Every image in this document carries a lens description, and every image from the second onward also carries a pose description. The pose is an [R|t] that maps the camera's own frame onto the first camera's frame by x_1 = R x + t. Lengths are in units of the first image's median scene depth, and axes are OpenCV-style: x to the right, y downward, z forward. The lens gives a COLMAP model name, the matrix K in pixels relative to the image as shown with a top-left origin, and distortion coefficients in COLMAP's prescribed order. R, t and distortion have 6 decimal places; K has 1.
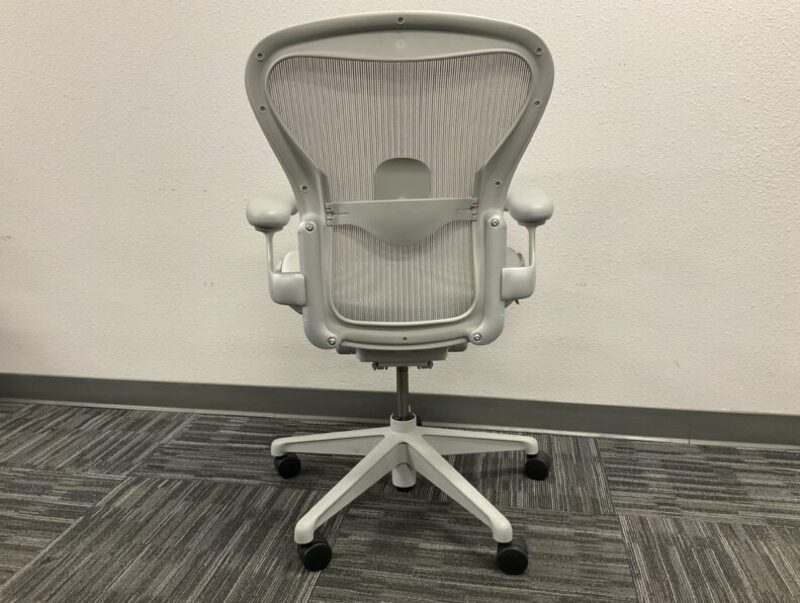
lens RADIAL K [[667.2, 0, 397.1], [0, 667.2, 298.0], [0, 0, 1]] dist [0.008674, -0.047028]
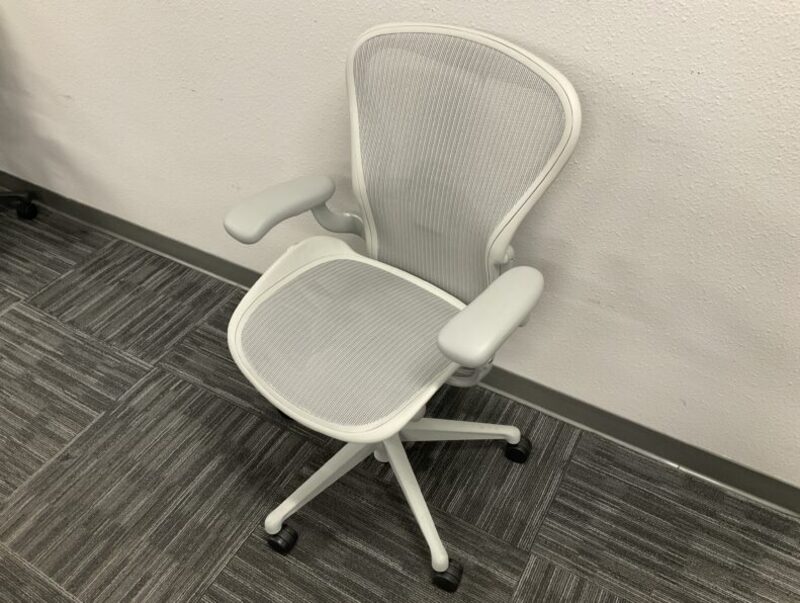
lens RADIAL K [[667.2, 0, 399.7], [0, 667.2, 300.3], [0, 0, 1]] dist [0.008674, -0.047028]
pose [[0.941766, 0.229685, -0.245606, 0.282797], [-0.082175, 0.865434, 0.494238, -0.479406], [0.326075, -0.445274, 0.833910, 0.227103]]
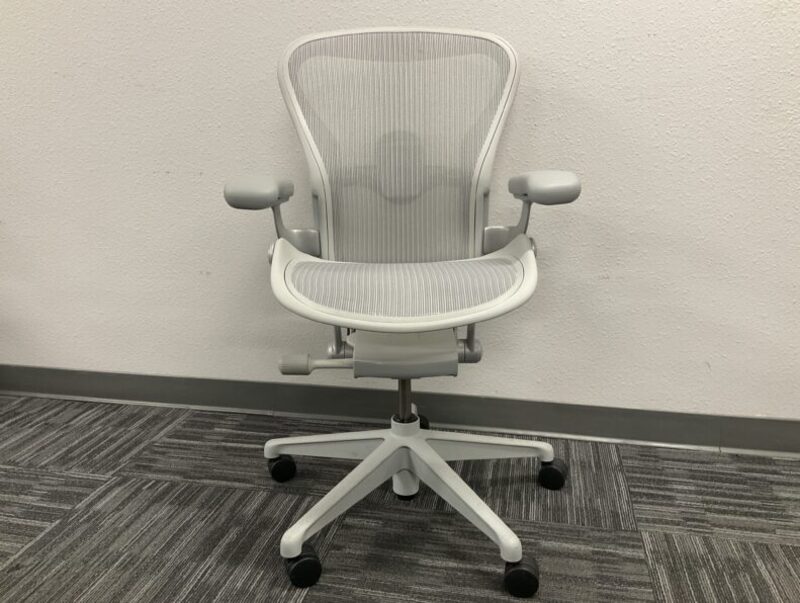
lens RADIAL K [[667.2, 0, 397.1], [0, 667.2, 298.5], [0, 0, 1]] dist [0.008674, -0.047028]
pose [[0.999421, 0.011253, -0.032095, 0.024788], [-0.011018, 0.999911, 0.007494, 0.006178], [0.032176, -0.007136, 0.999457, 0.082713]]
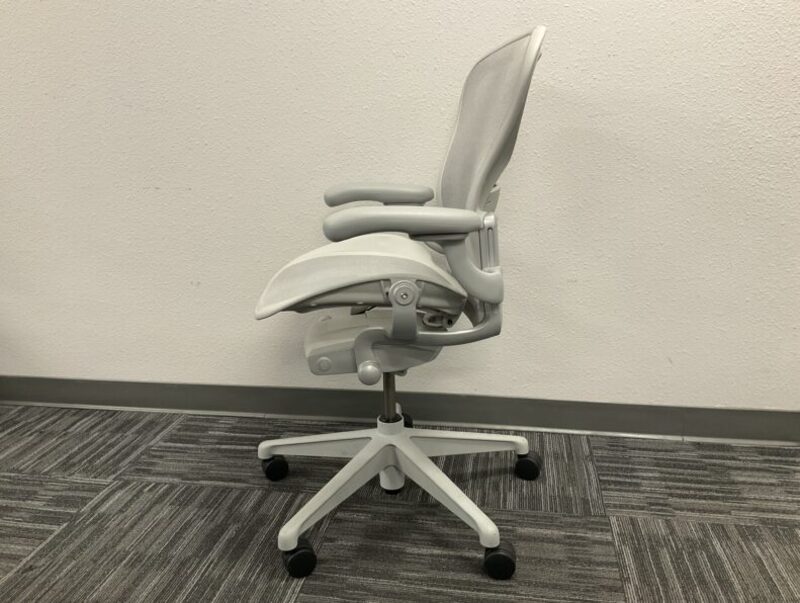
lens RADIAL K [[667.2, 0, 398.0], [0, 667.2, 298.3], [0, 0, 1]] dist [0.008674, -0.047028]
pose [[0.999935, -0.011114, -0.002650, 0.024392], [0.011155, 0.999810, 0.016001, -0.014565], [0.002471, -0.016030, 0.999868, 0.017989]]
